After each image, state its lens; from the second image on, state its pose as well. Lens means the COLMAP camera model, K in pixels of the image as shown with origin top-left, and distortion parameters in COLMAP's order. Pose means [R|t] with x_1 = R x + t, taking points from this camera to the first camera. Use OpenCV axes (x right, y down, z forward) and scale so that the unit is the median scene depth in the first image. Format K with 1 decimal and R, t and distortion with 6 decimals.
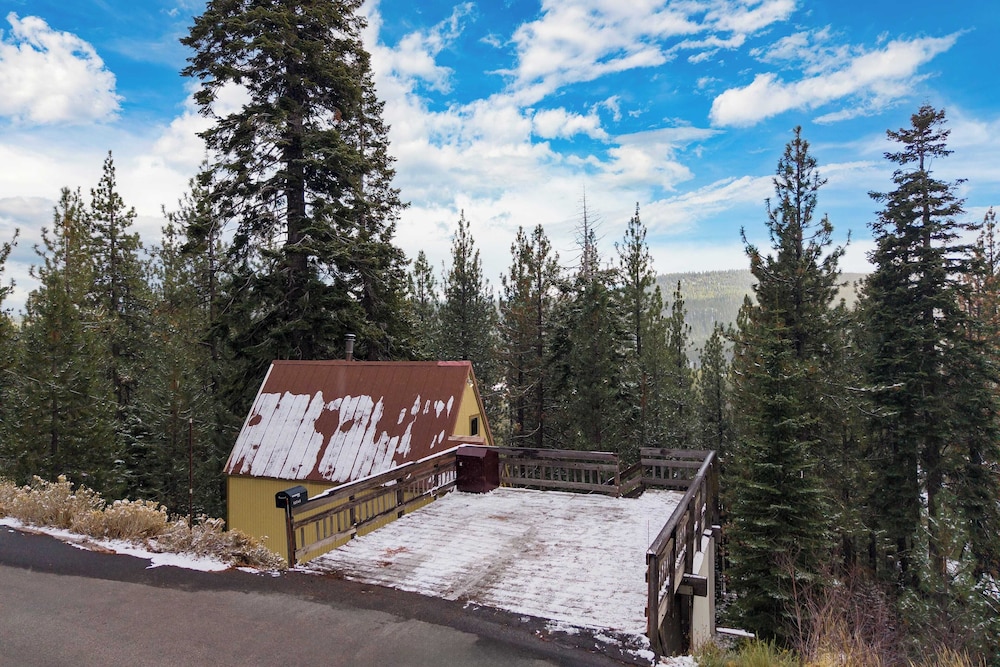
lens RADIAL K [[684.5, 0, 501.4], [0, 684.5, 336.9], [0, 0, 1]] dist [0.000232, -0.004759]
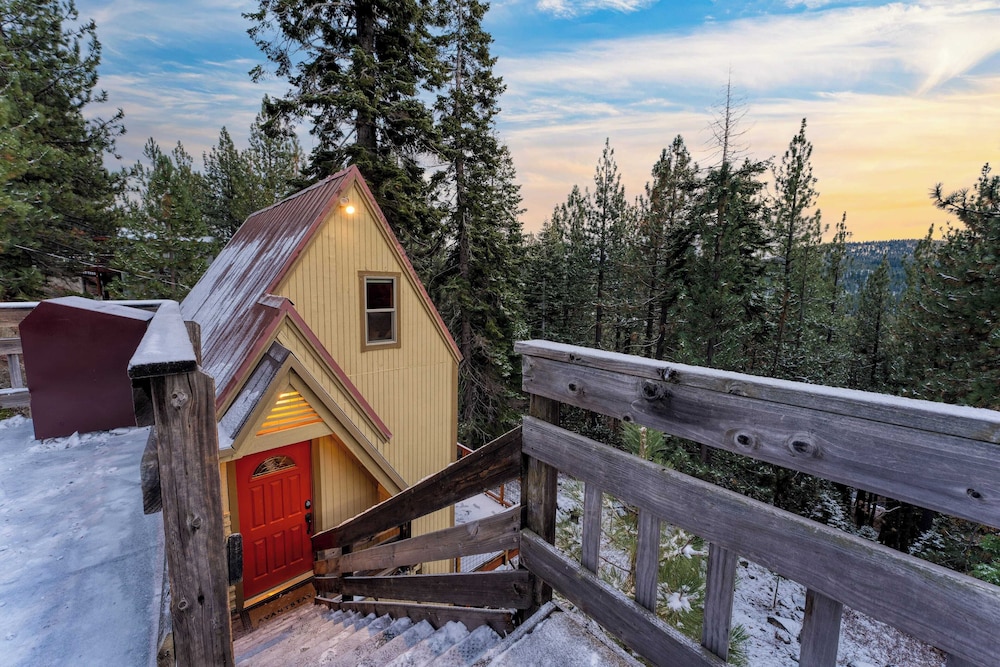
lens RADIAL K [[393.2, 0, 498.2], [0, 393.2, 338.4], [0, 0, 1]] dist [-0.005628, 0.001127]
pose [[0.900287, 0.086540, -0.426609, 0.181696], [-0.030414, 0.990149, 0.136673, 0.116174], [0.434234, -0.110070, 0.894050, 0.717439]]
